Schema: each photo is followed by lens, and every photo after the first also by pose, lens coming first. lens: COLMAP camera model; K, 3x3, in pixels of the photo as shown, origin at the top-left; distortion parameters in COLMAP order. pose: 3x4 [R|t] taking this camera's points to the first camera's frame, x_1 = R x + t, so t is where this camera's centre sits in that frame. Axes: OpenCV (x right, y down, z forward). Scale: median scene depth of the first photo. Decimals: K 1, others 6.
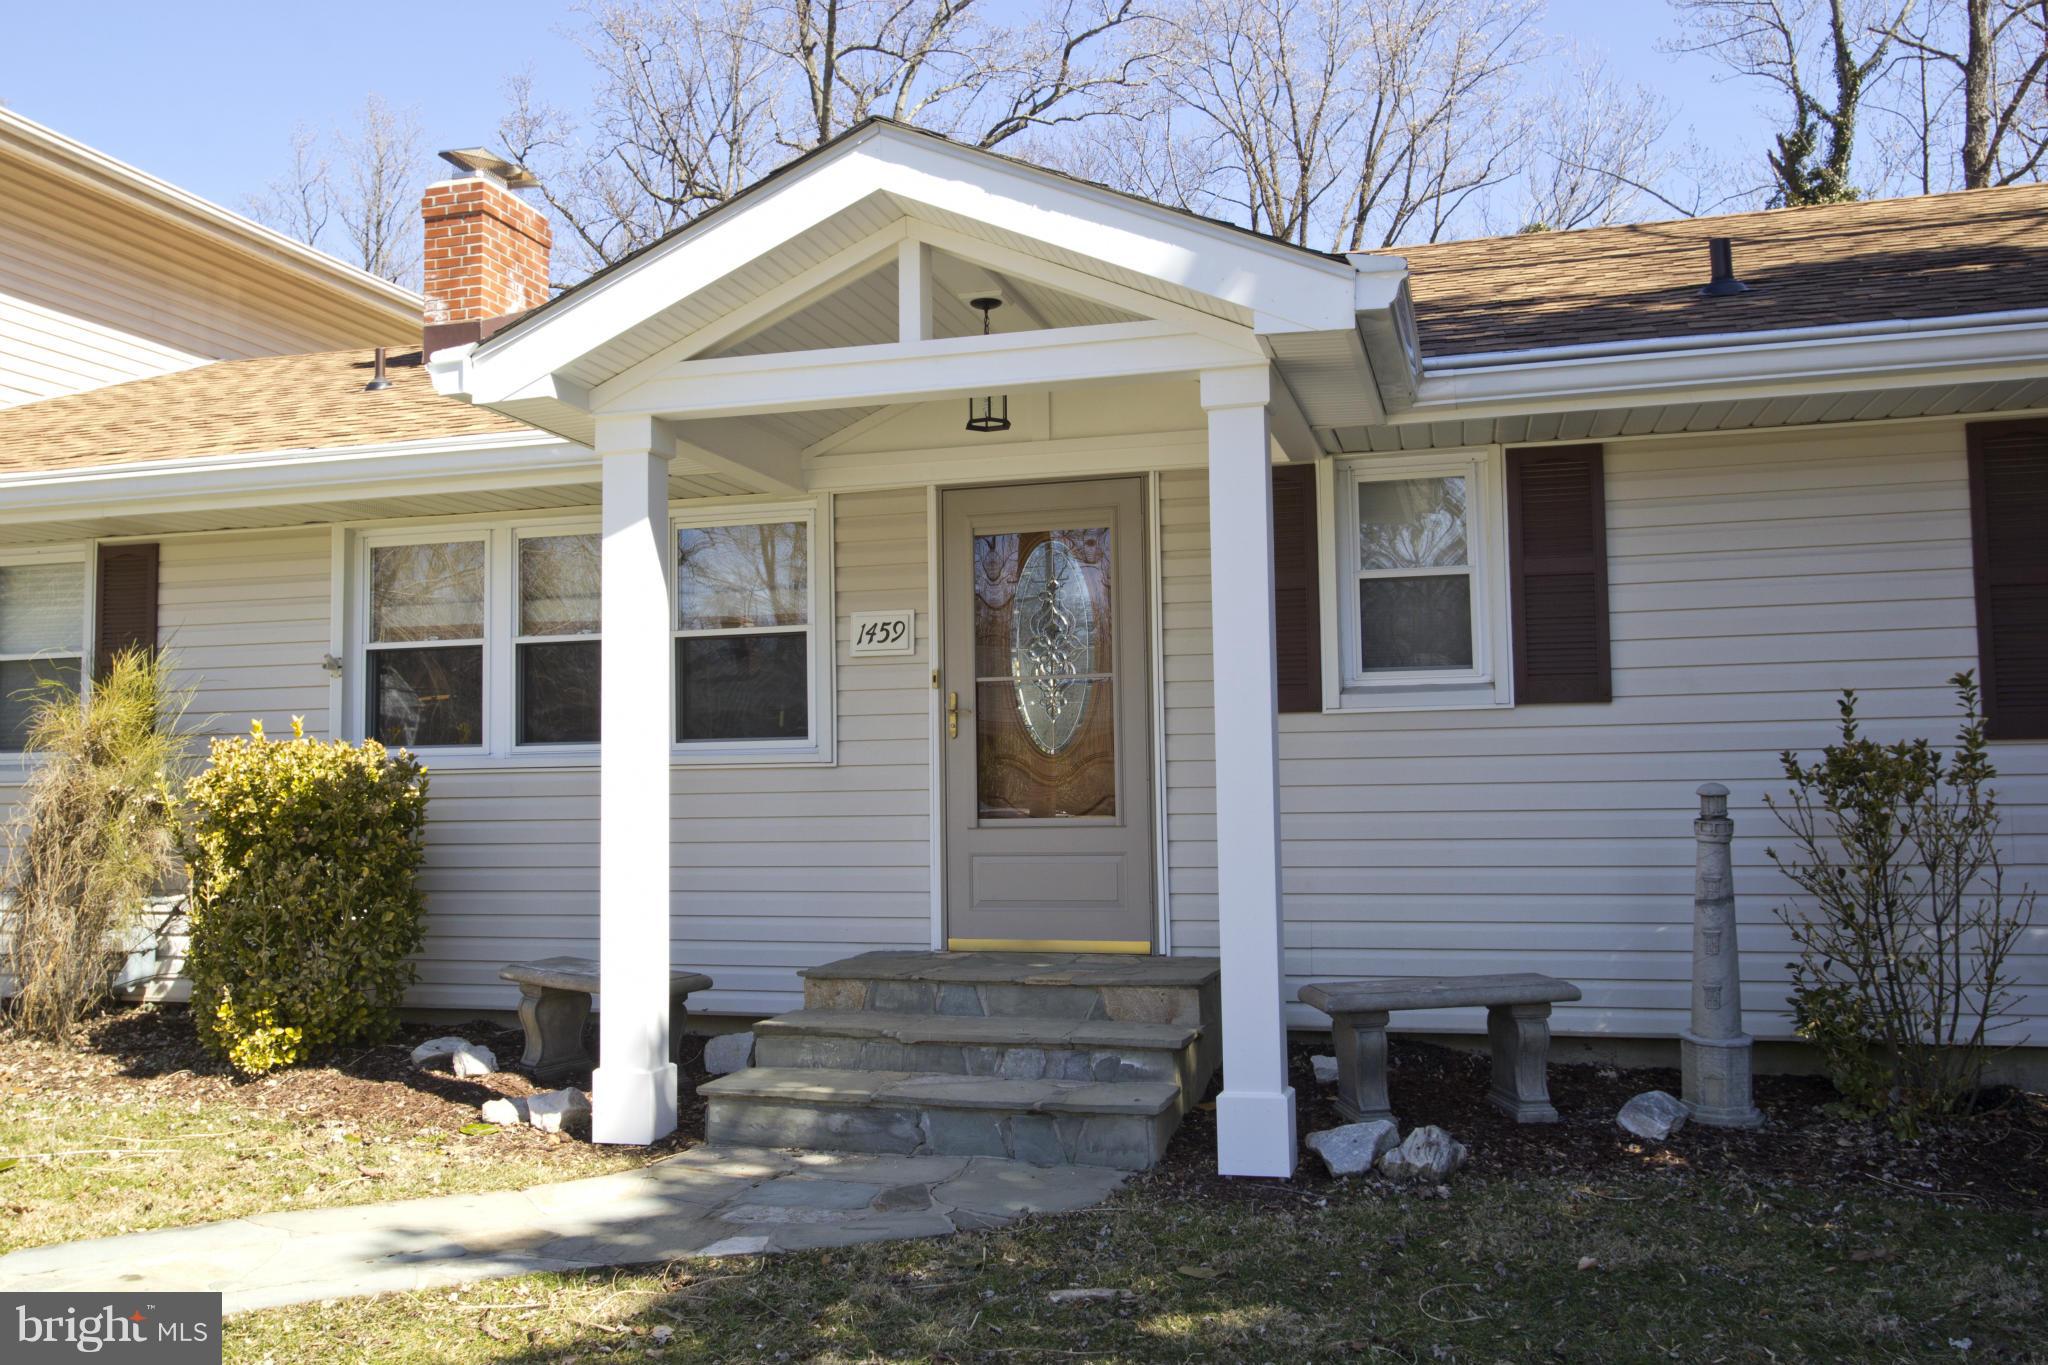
lens RADIAL K [[1652.8, 0, 1027.7], [0, 1652.8, 658.9], [0, 0, 1]] dist [-0.007598, -0.001563]
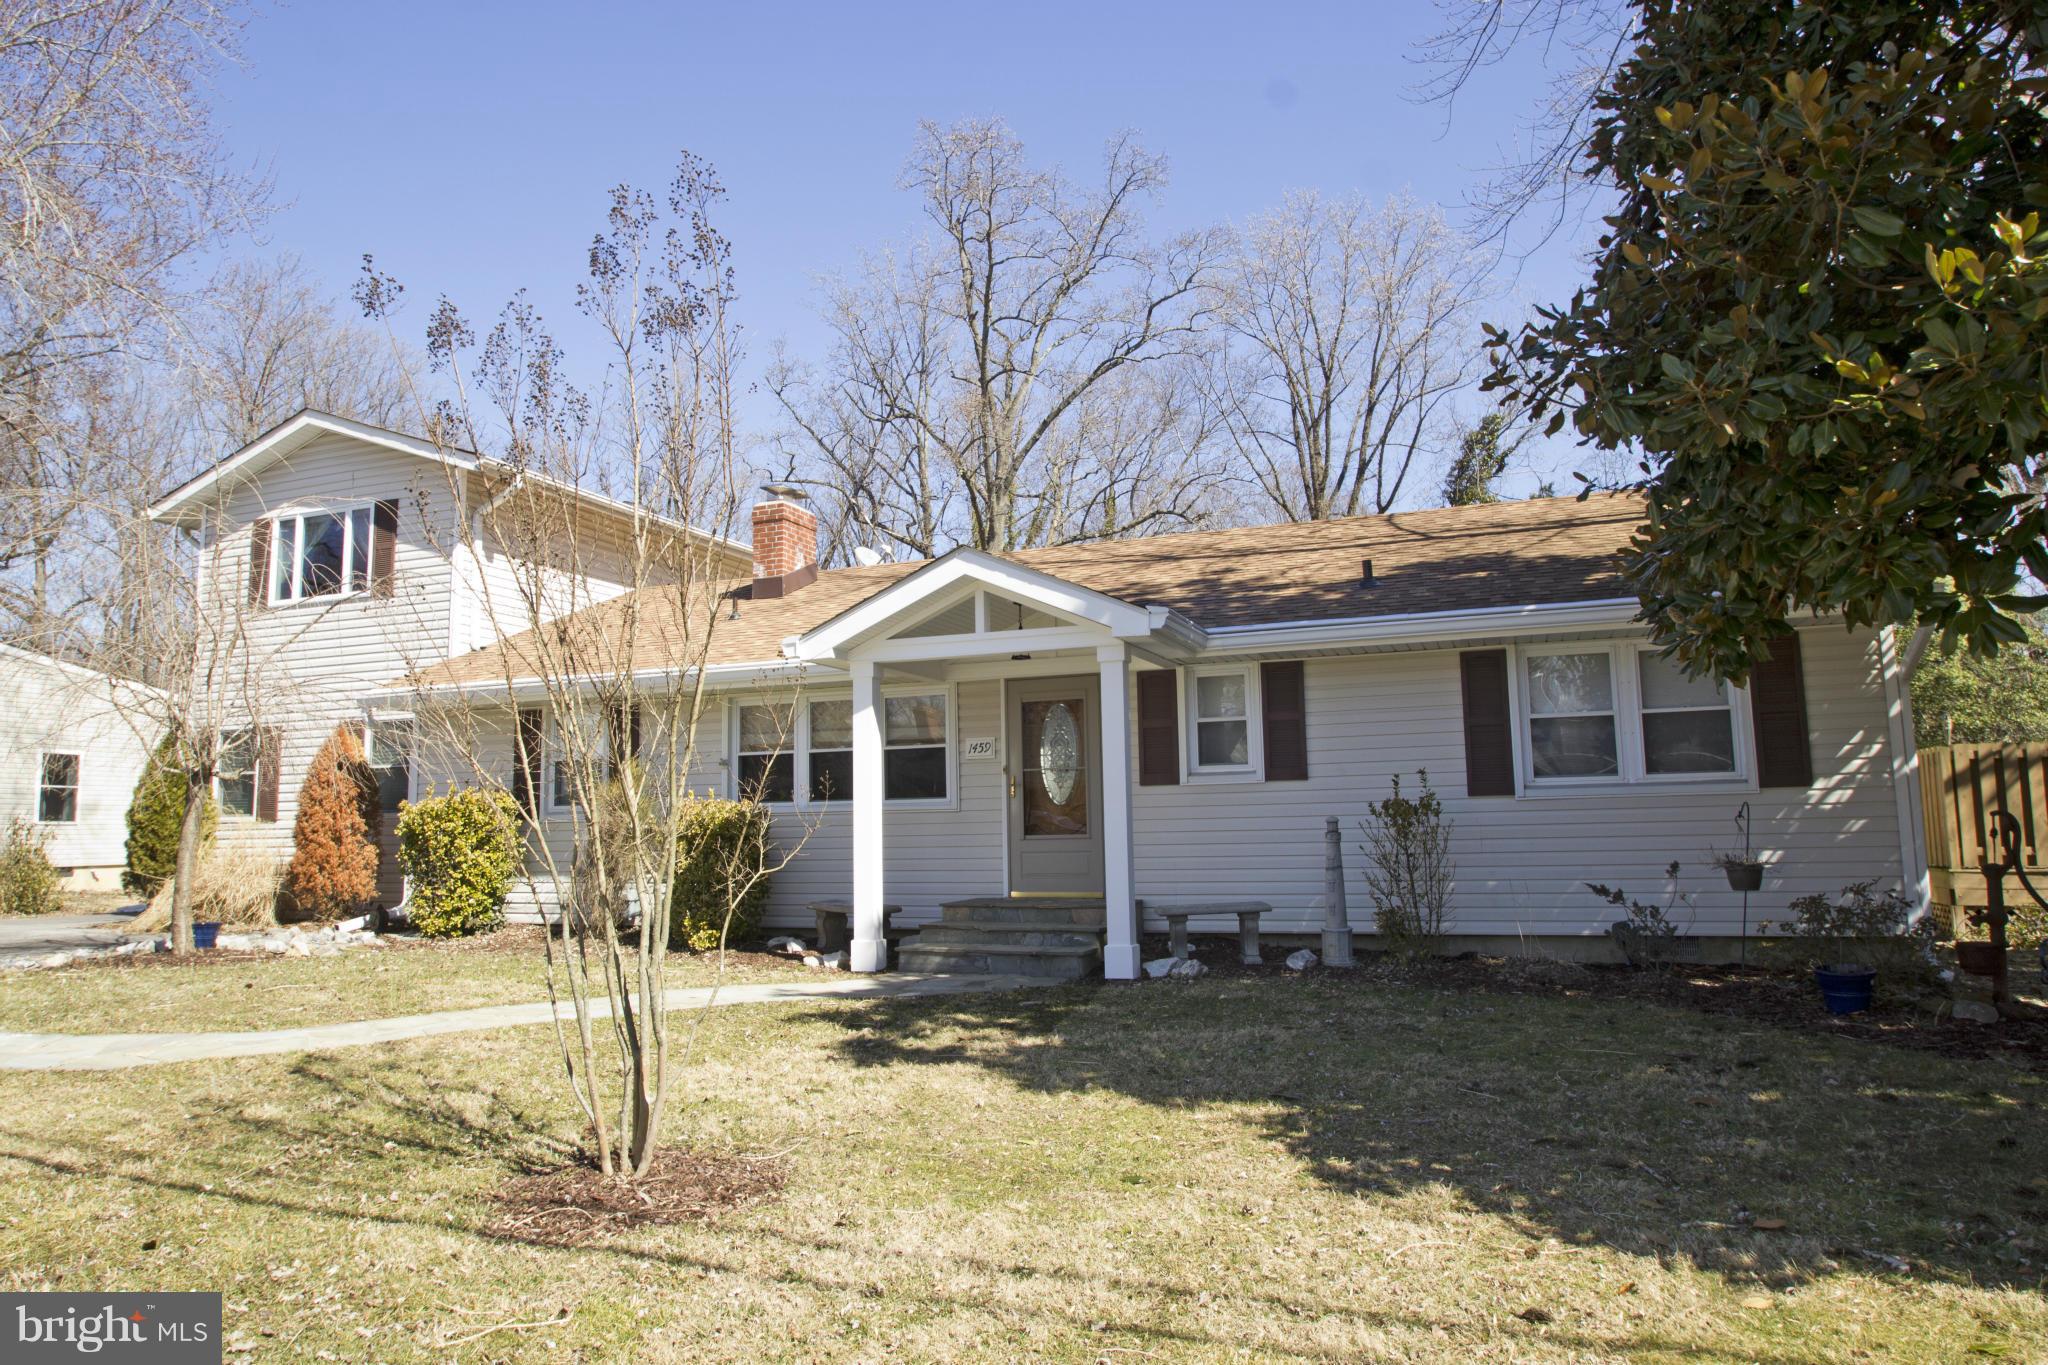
lens RADIAL K [[1257.6, 0, 1024.0], [0, 1257.6, 682.5], [0, 0, 1]] dist [-0.030863, -0.001747]
pose [[0.994891, -0.014841, -0.099855, 0.135361], [0.011289, 0.999286, -0.036046, -0.042220], [0.100319, 0.034735, 0.994349, -0.626009]]
